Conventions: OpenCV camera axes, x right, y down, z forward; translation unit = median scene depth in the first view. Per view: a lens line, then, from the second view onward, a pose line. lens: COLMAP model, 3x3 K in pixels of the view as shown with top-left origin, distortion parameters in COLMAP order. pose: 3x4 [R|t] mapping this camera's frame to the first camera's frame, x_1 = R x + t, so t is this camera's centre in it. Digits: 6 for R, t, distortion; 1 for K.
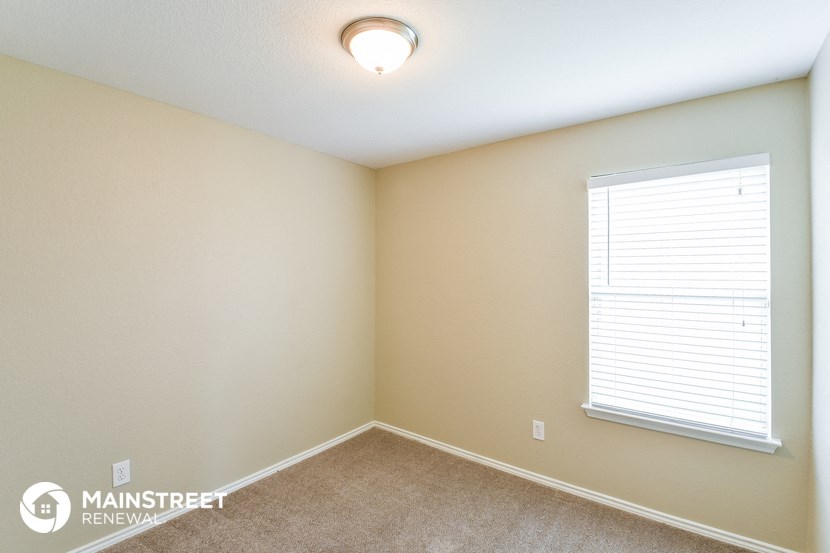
lens RADIAL K [[362.6, 0, 417.4], [0, 362.6, 266.5], [0, 0, 1]] dist [-0.001370, -0.000170]
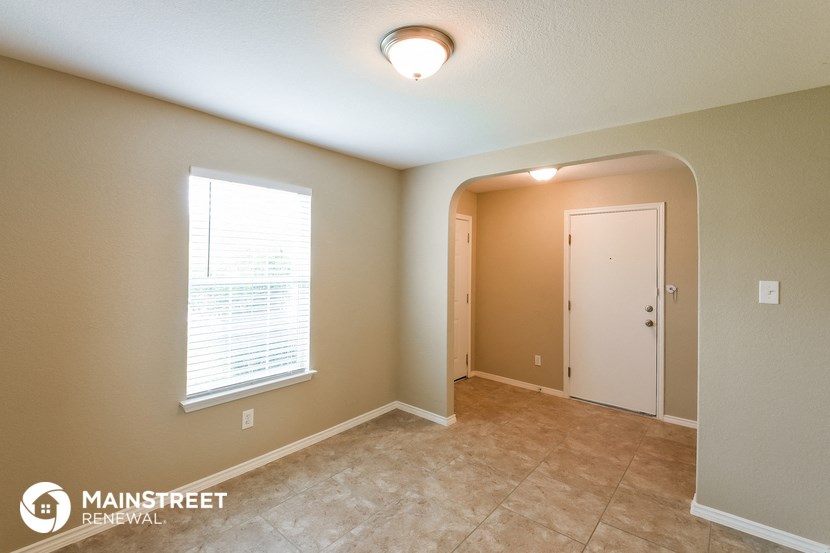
lens RADIAL K [[370.5, 0, 410.6], [0, 370.5, 273.6], [0, 0, 1]] dist [-0.001015, -0.000205]
pose [[0.091777, -0.019360, 0.995591, -0.584550], [-0.026737, 0.999403, 0.021899, 0.006213], [-0.995421, -0.028629, 0.091204, 0.413126]]
